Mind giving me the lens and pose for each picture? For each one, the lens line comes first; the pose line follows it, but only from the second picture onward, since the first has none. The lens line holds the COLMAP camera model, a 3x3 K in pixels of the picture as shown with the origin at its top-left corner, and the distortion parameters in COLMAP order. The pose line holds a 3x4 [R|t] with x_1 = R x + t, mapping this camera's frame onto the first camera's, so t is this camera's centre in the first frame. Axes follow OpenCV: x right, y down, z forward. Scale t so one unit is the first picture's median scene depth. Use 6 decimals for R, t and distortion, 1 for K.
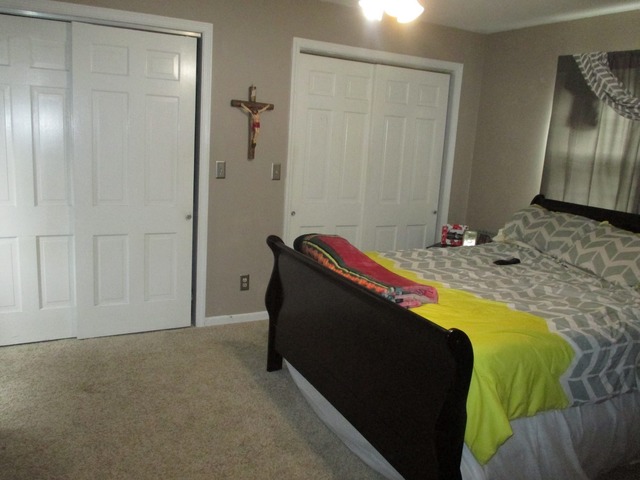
lens RADIAL K [[530.6, 0, 320.0], [0, 530.6, 240.0], [0, 0, 1]] dist [-0.047432, 0.001379]
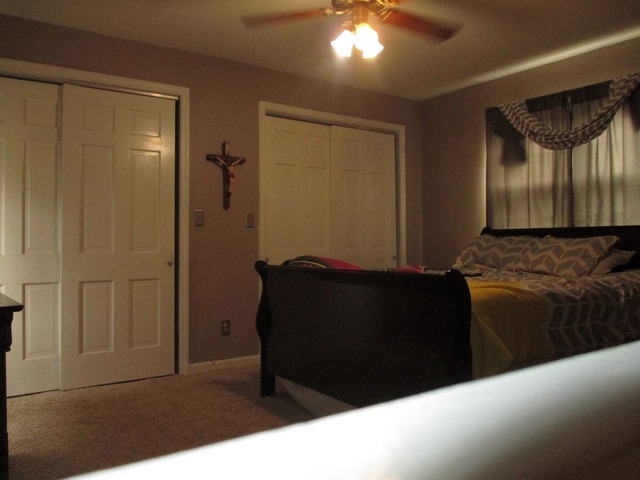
lens RADIAL K [[530.6, 0, 320.0], [0, 530.6, 240.0], [0, 0, 1]] dist [-0.047432, 0.001379]
pose [[0.990333, -0.065797, 0.122111, -0.083195], [0.089265, 0.976133, -0.197981, 0.149469], [-0.106170, 0.206968, 0.972570, -0.057791]]
